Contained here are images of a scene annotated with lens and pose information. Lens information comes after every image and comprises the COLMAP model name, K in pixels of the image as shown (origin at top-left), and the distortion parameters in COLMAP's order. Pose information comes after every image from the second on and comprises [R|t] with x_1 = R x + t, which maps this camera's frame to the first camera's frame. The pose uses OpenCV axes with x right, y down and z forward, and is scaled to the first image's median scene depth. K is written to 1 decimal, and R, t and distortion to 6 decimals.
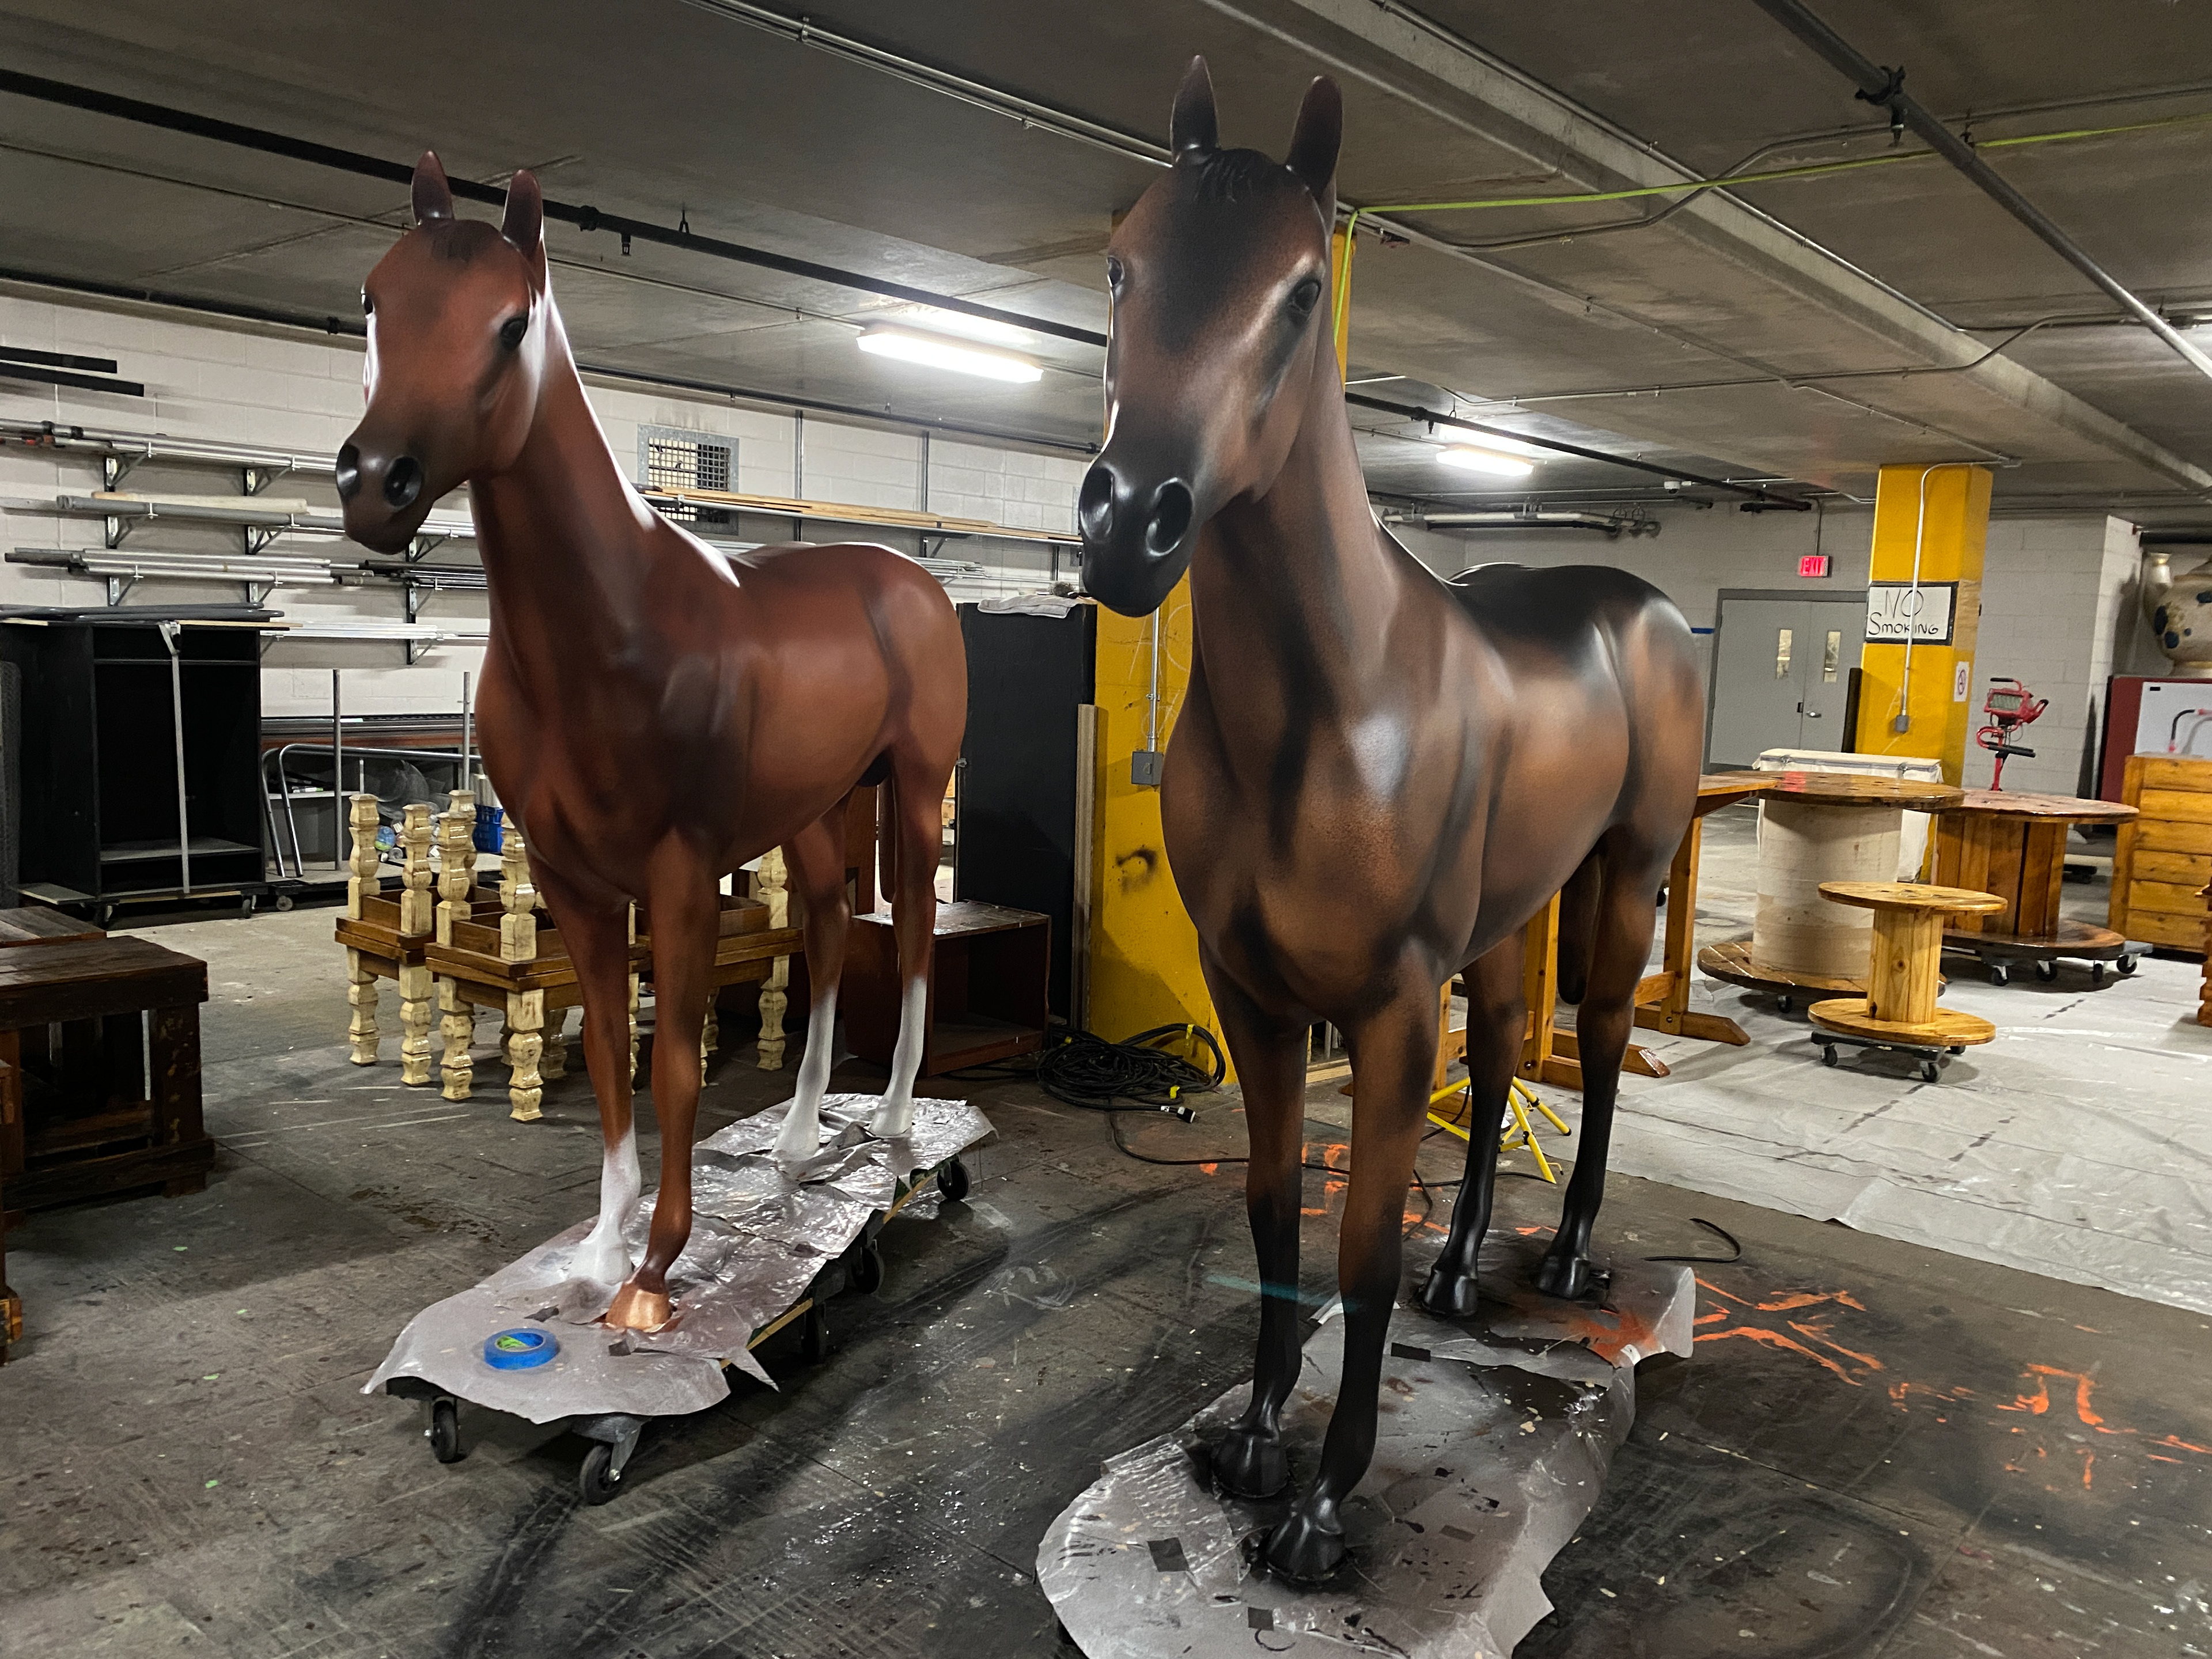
lens RADIAL K [[1698.4, 0, 1105.7], [0, 1698.4, 826.8], [0, 0, 1]] dist [-0.006619, 0.006231]
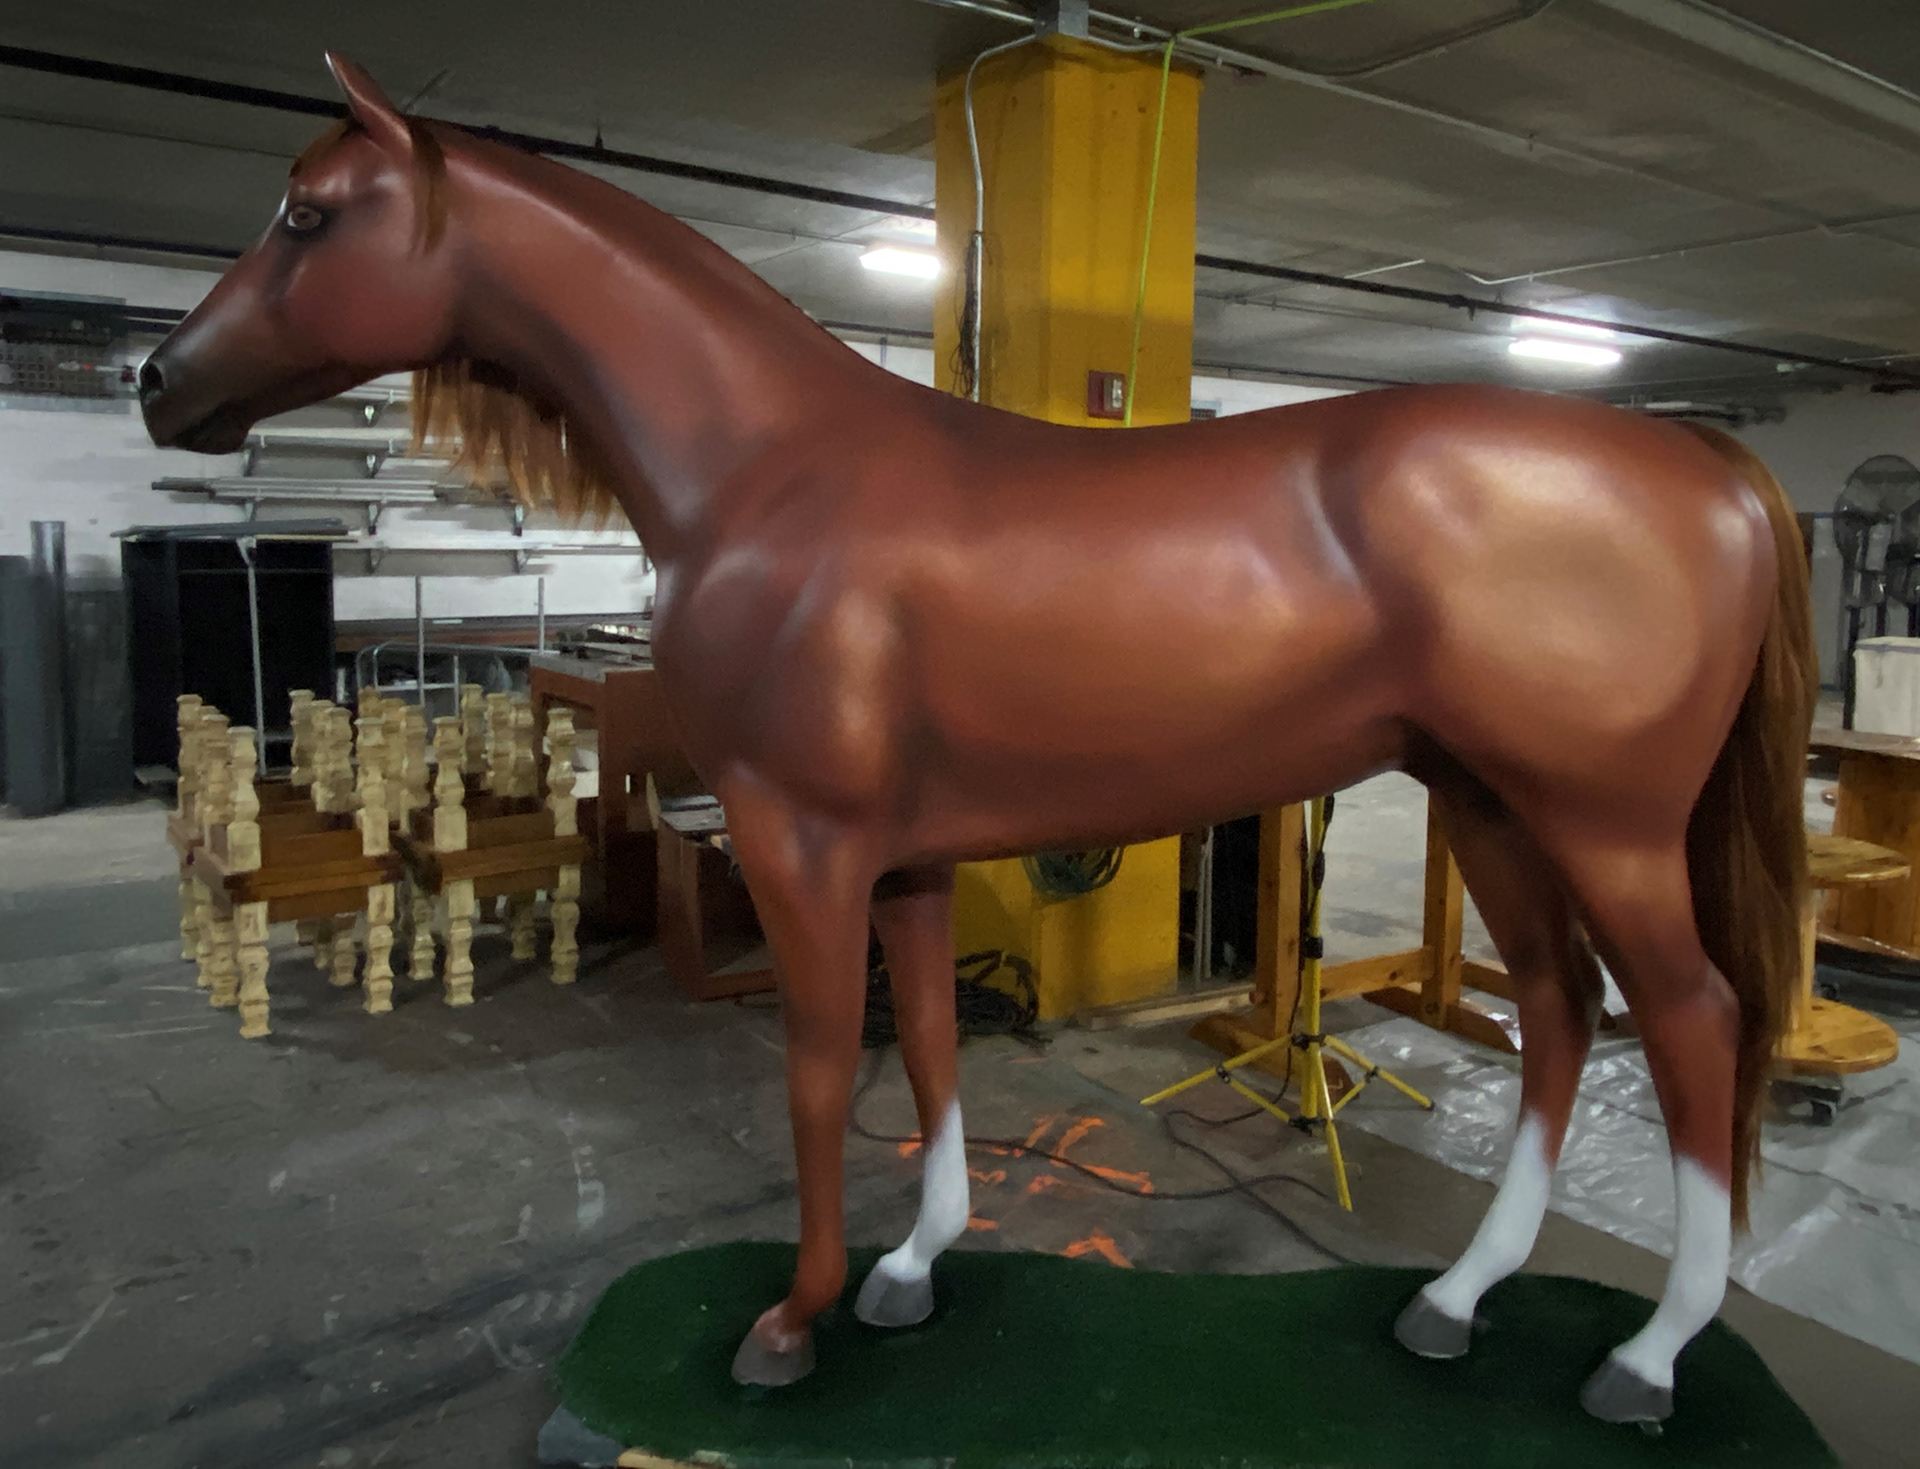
lens RADIAL K [[1437.3, 0, 990.3], [0, 1437.3, 644.2], [0, 0, 1]] dist [0.017463, -0.029890]
pose [[0.973287, -0.007072, -0.229484, 0.145917], [-0.002642, 0.999114, -0.041994, -0.009272], [0.229577, 0.041479, 0.972406, 0.169551]]
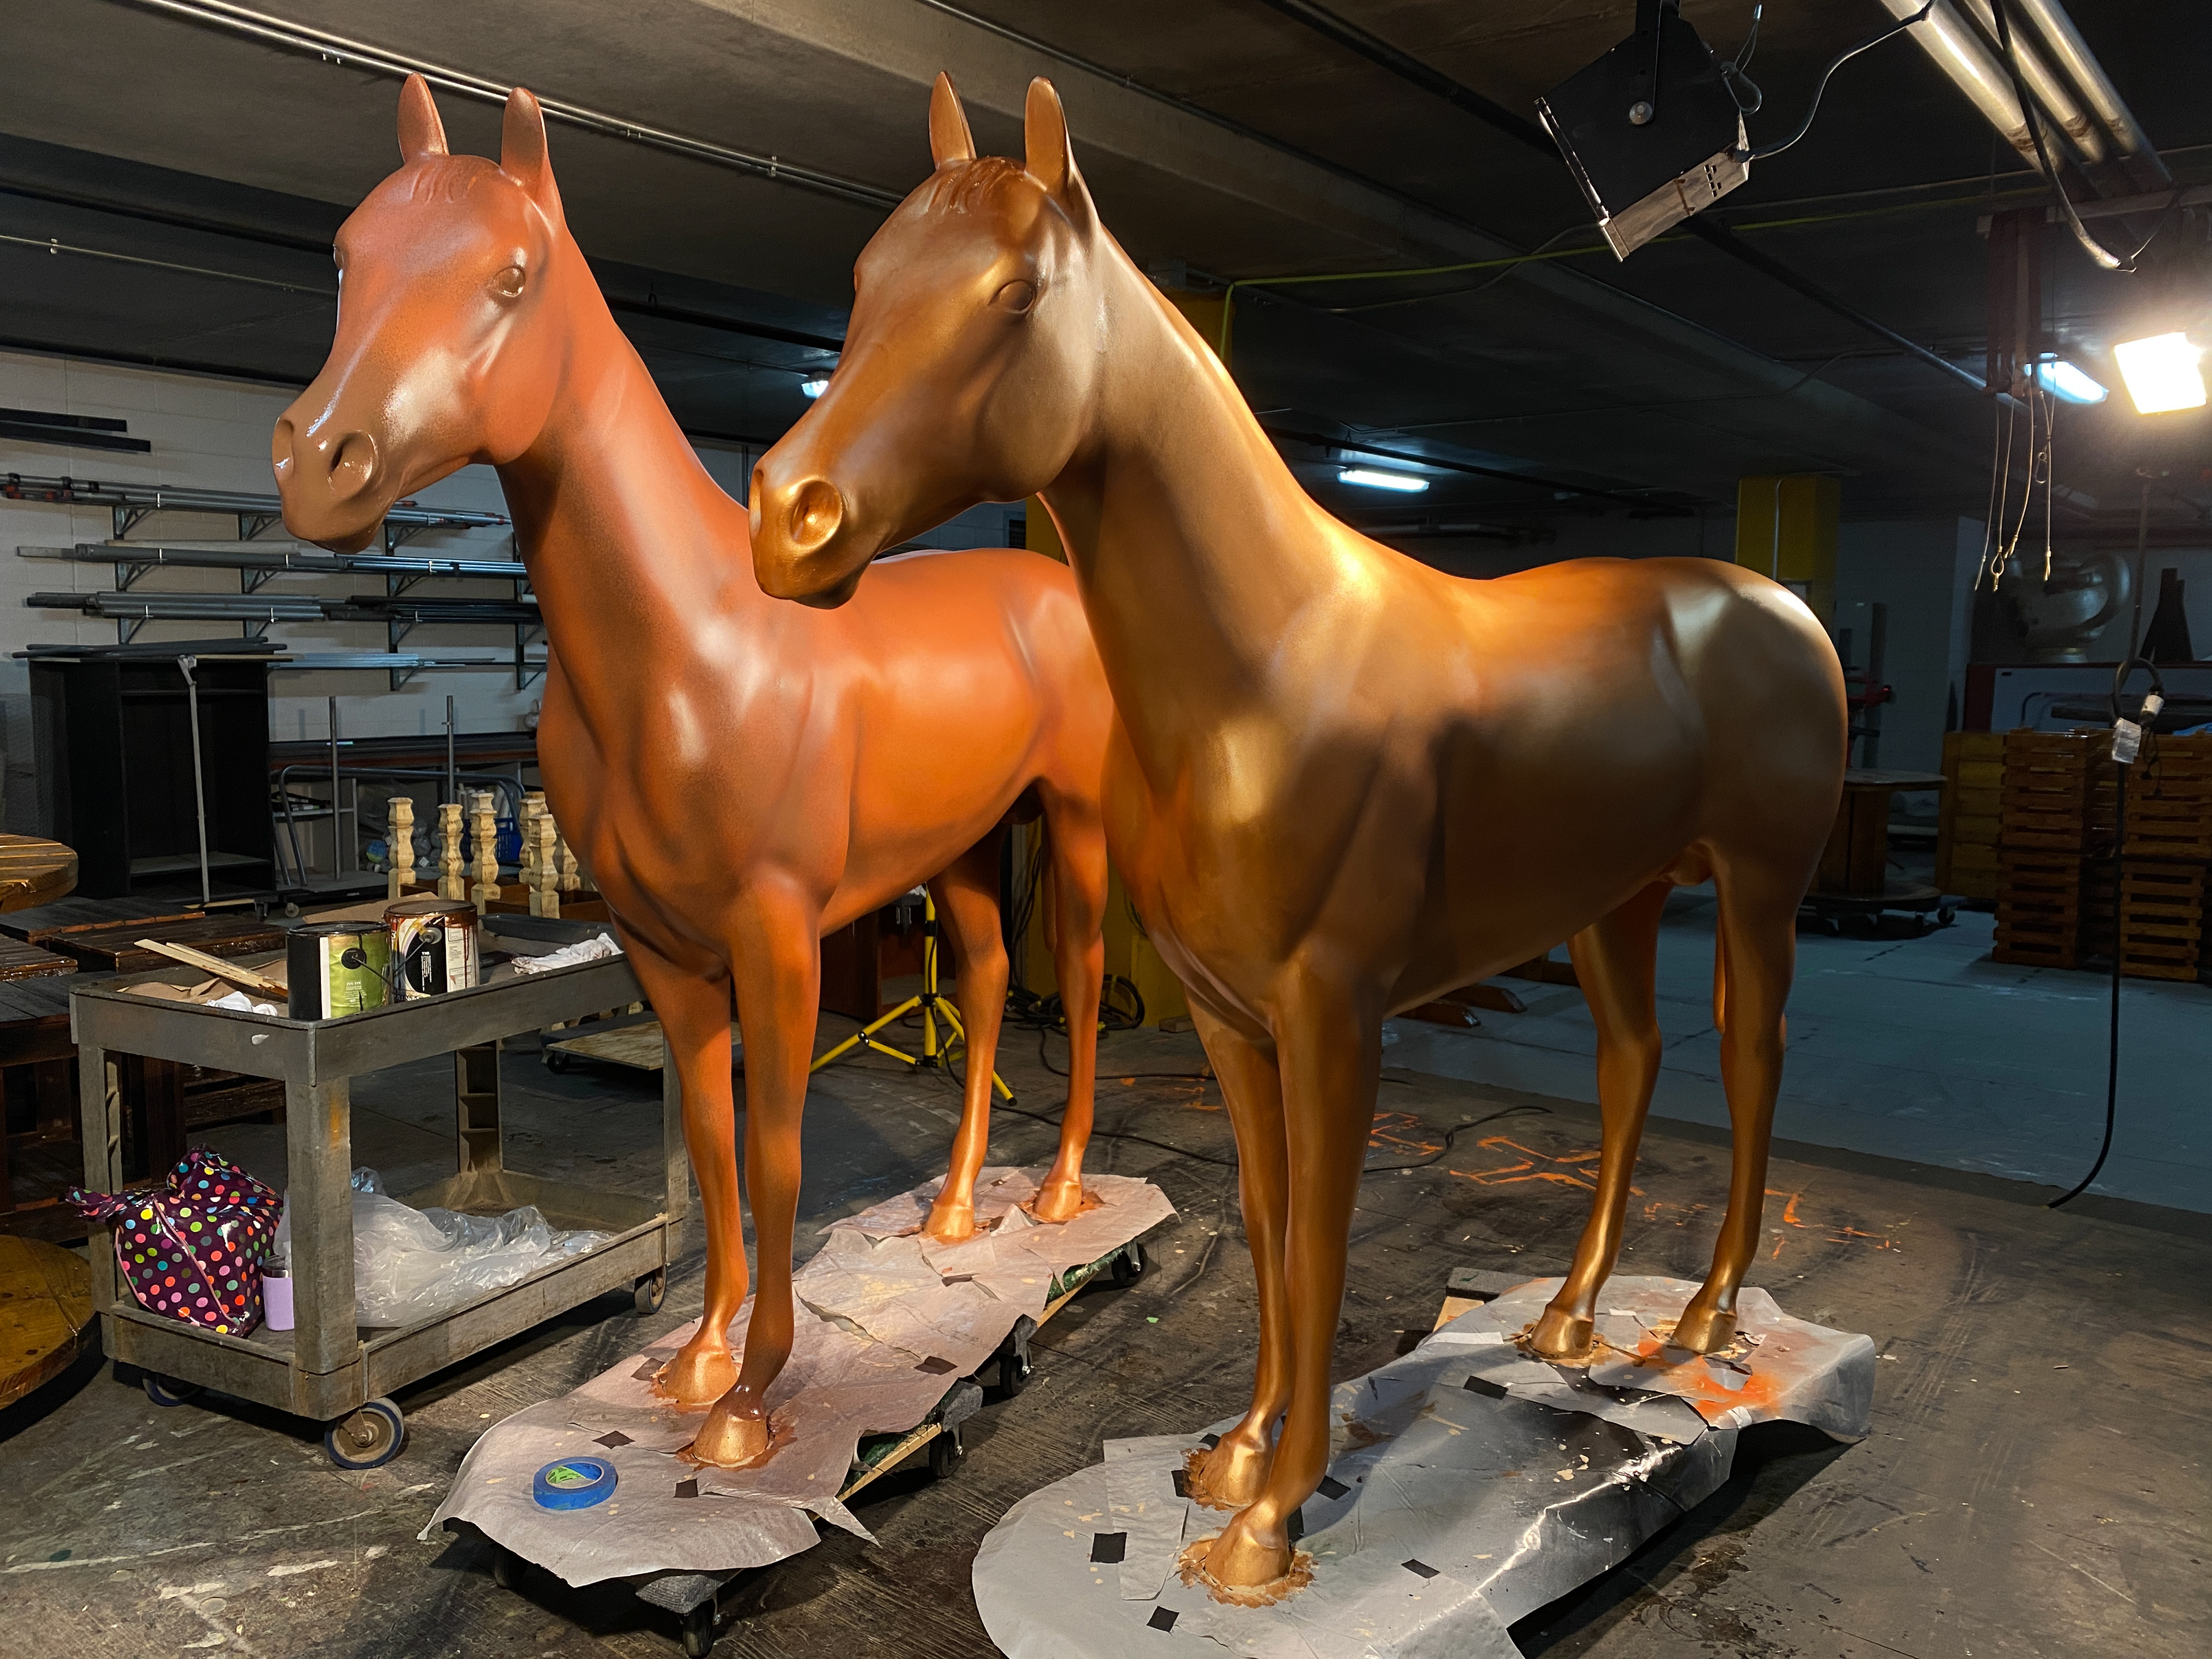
lens RADIAL K [[1698.4, 0, 1102.6], [0, 1698.4, 828.5], [0, 0, 1]] dist [-0.006619, 0.006231]
pose [[0.999037, -0.028241, 0.033573, 0.004051], [0.028492, 0.999569, -0.007016, 0.015519], [-0.033361, 0.007966, 0.999412, -0.118143]]
